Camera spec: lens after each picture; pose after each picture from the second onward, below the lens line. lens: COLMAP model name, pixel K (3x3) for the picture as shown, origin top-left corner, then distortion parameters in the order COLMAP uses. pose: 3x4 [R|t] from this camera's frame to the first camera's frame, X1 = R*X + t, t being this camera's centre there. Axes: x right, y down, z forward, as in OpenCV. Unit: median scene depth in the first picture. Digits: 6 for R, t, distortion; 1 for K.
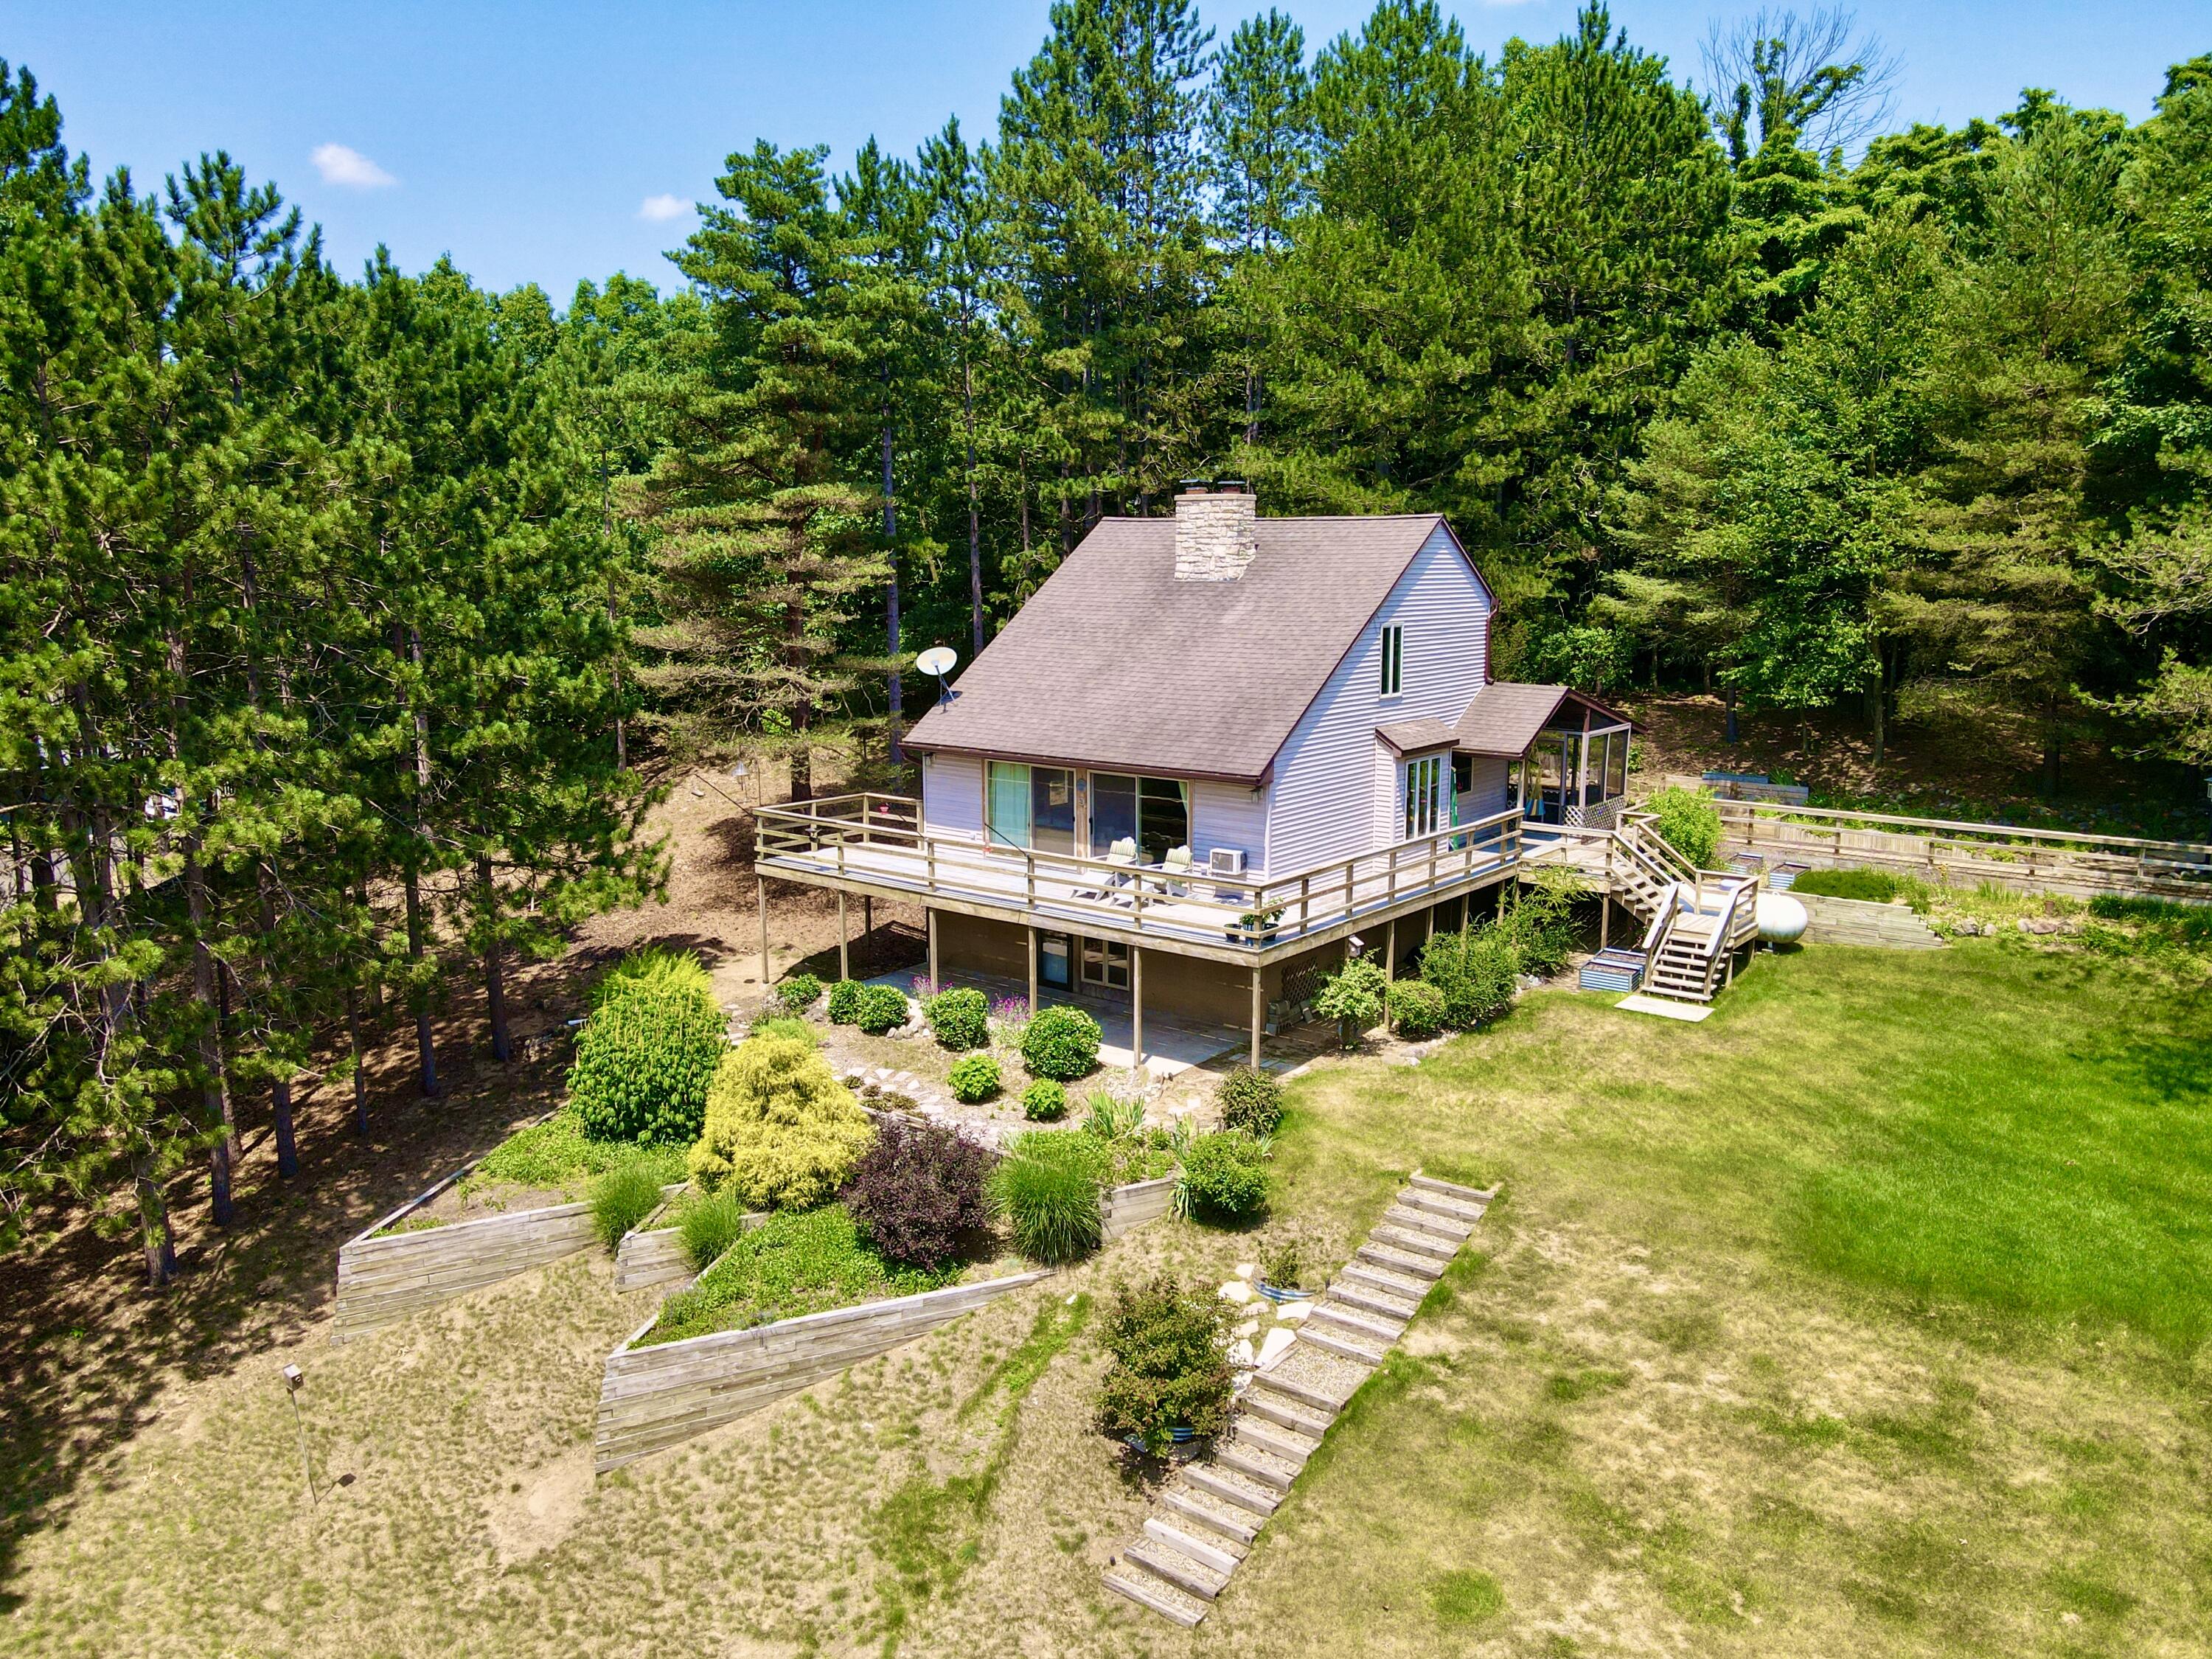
lens RADIAL K [[1619.6, 0, 1114.7], [0, 1619.6, 838.5], [0, 0, 1]] dist [-0.000370, 0.017301]
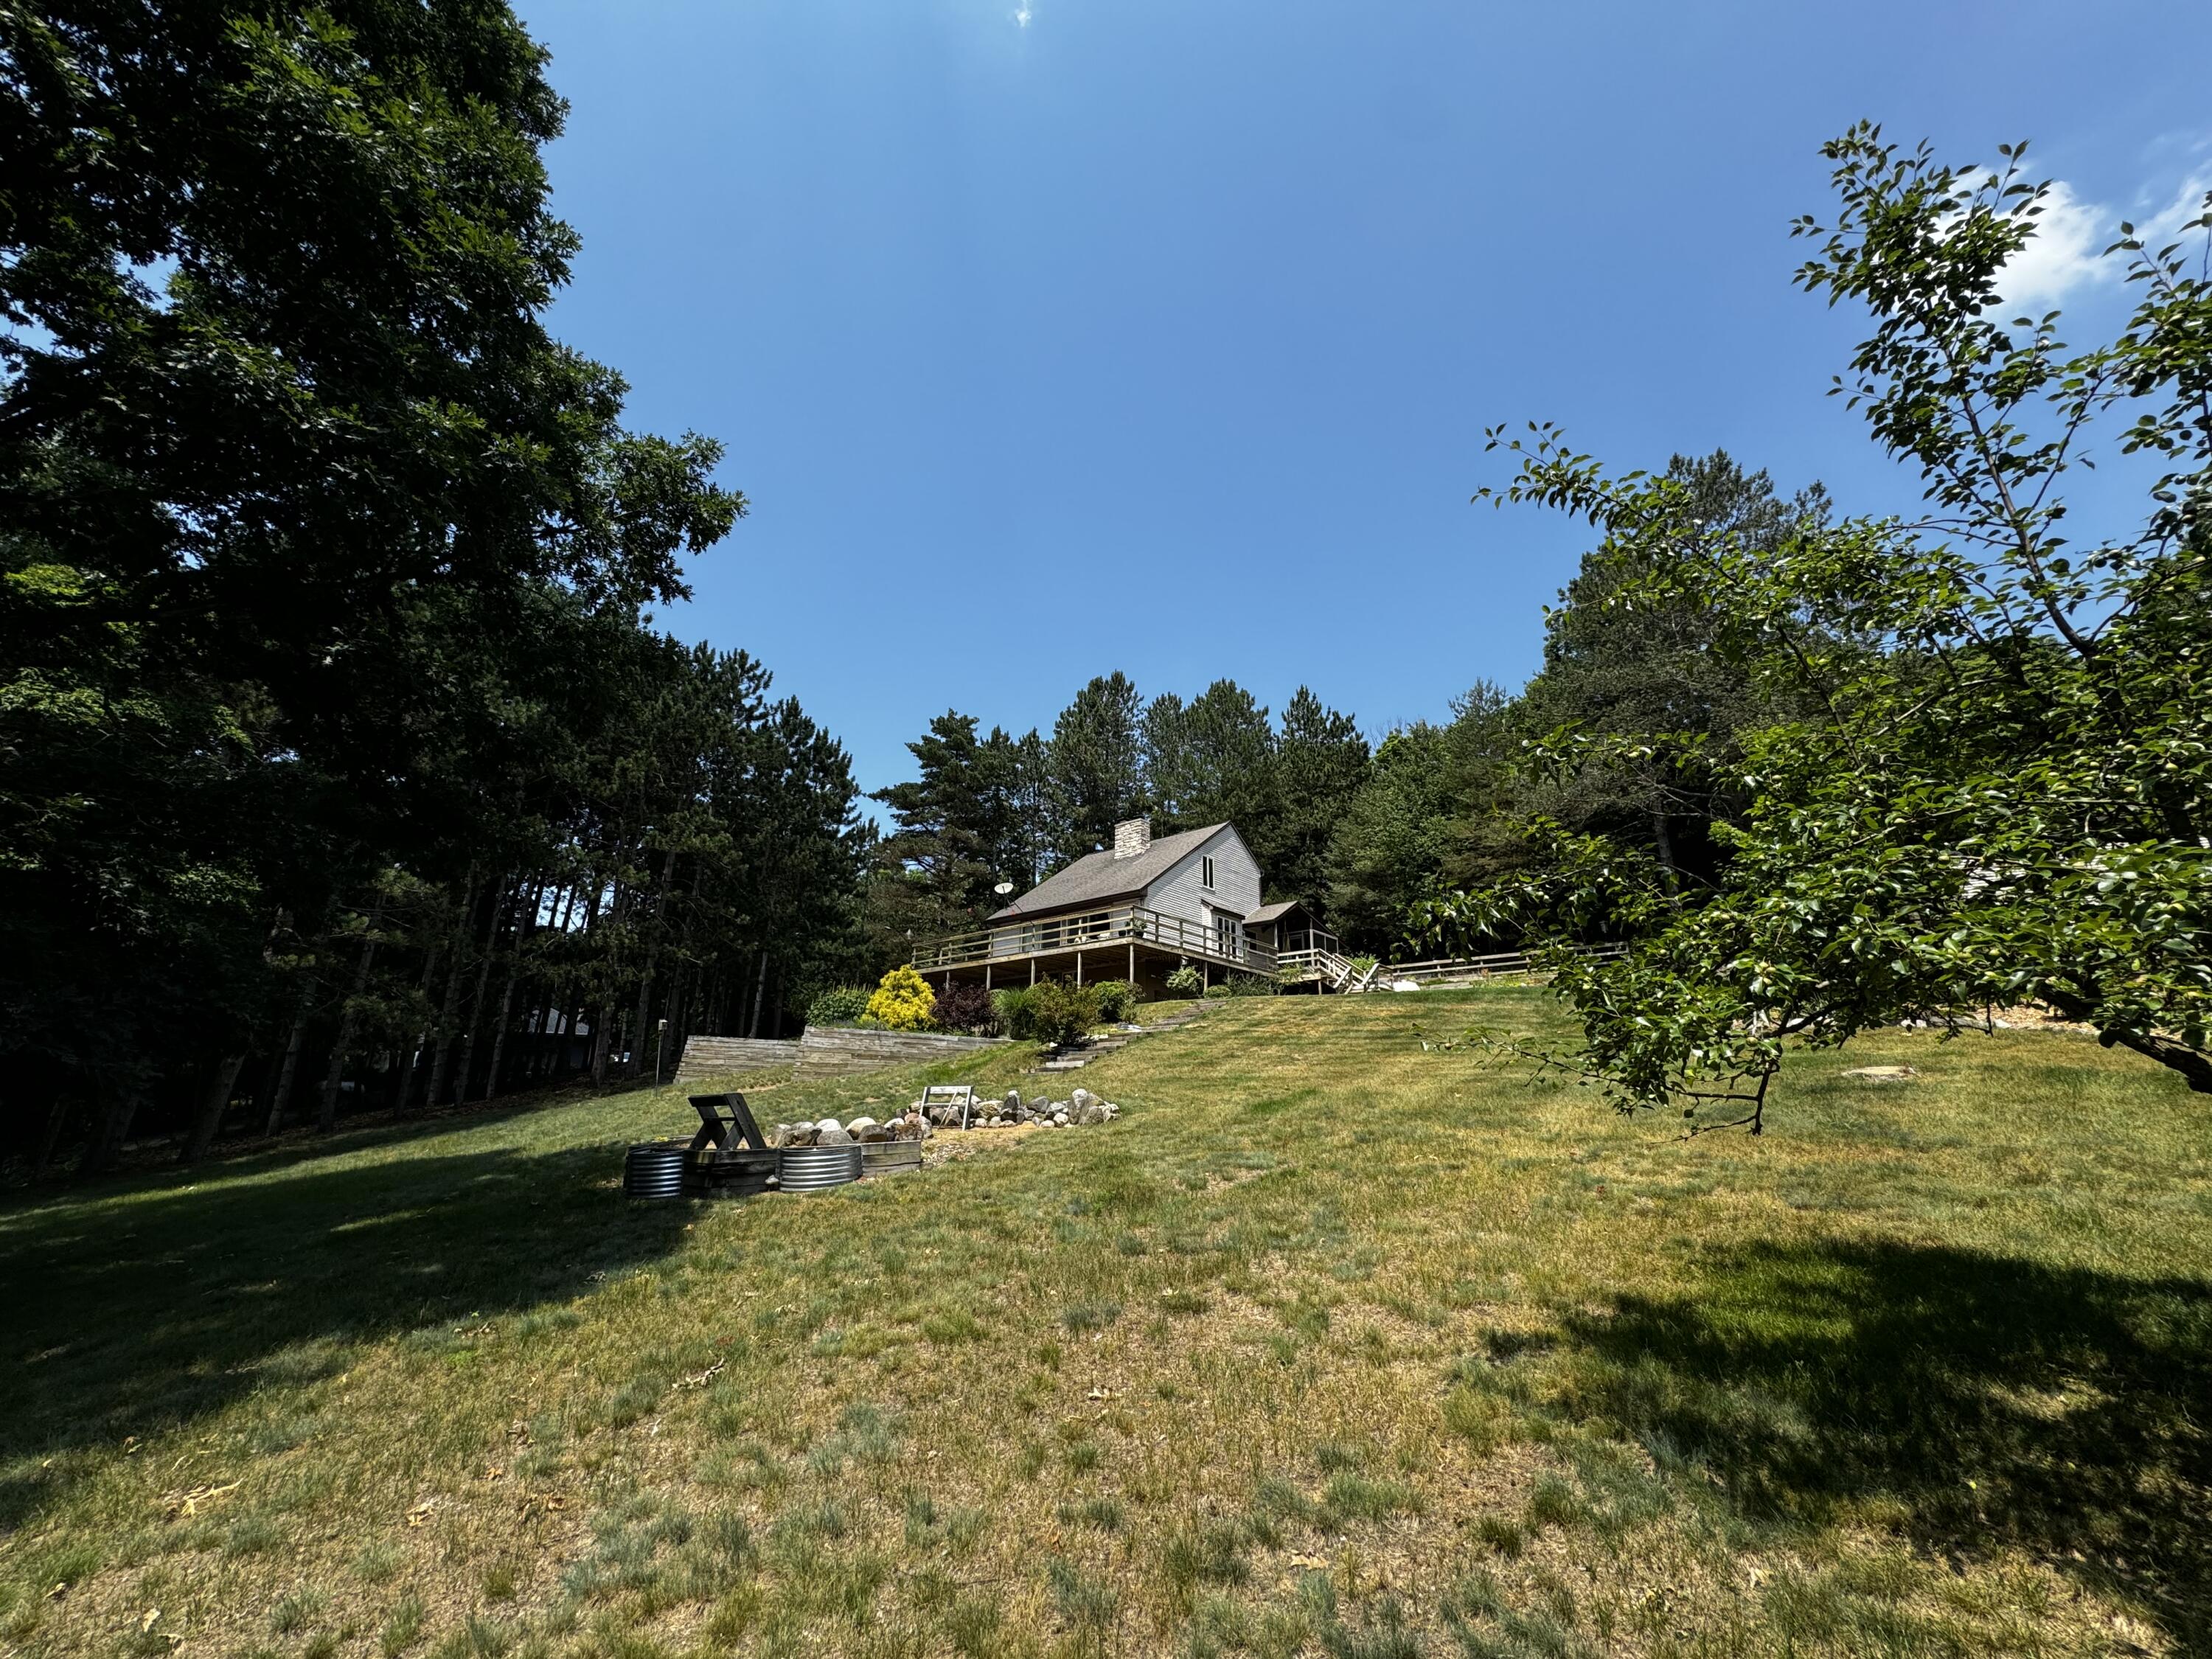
lens RADIAL K [[880.2, 0, 1100.6], [0, 880.2, 828.7], [0, 0, 1]] dist [-0.000476, -0.000018]
pose [[0.998761, -0.001041, -0.049754, 0.108107], [-0.022570, 0.881558, -0.471536, 0.513965], [0.044352, 0.472075, 0.880442, -0.104535]]
